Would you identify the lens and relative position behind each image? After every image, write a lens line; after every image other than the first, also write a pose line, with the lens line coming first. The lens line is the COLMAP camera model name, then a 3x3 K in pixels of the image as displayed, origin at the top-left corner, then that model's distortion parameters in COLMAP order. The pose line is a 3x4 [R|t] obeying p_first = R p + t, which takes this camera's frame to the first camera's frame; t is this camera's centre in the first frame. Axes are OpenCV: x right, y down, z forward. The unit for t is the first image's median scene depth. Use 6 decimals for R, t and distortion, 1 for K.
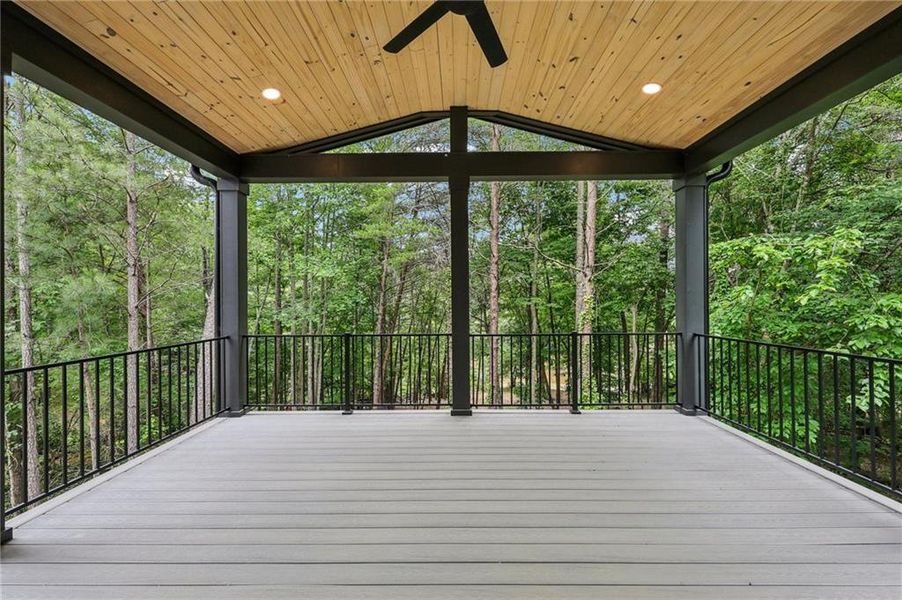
lens RADIAL K [[361.1, 0, 451.9], [0, 361.1, 301.1], [0, 0, 1]] dist [-0.000310, -0.000110]
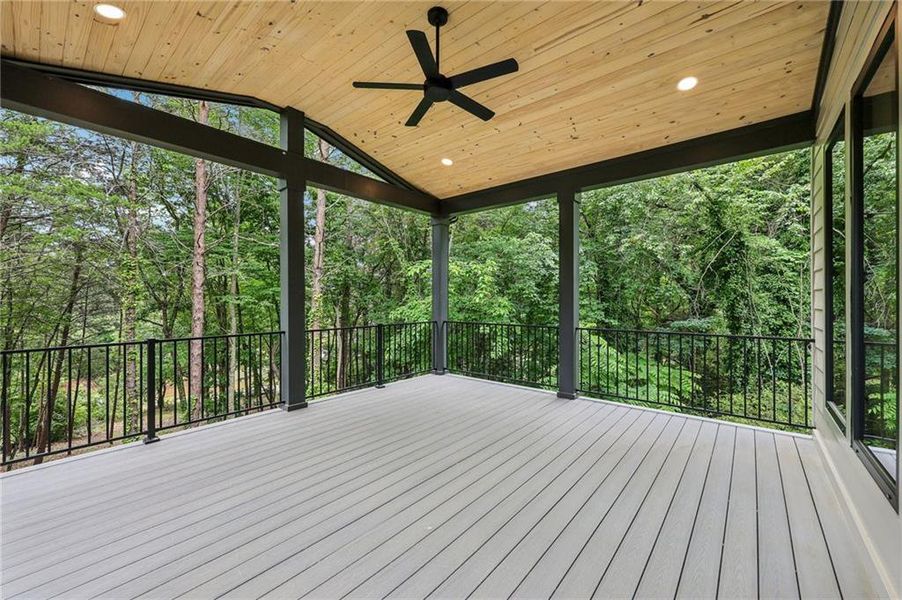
lens RADIAL K [[361.1, 0, 451.5], [0, 361.1, 299.0], [0, 0, 1]] dist [-0.000310, -0.000110]
pose [[0.632923, 0.006511, 0.774188, -0.475051], [-0.005158, 0.999978, -0.004193, 0.002460], [-0.774198, -0.001340, 0.632942, 0.005071]]
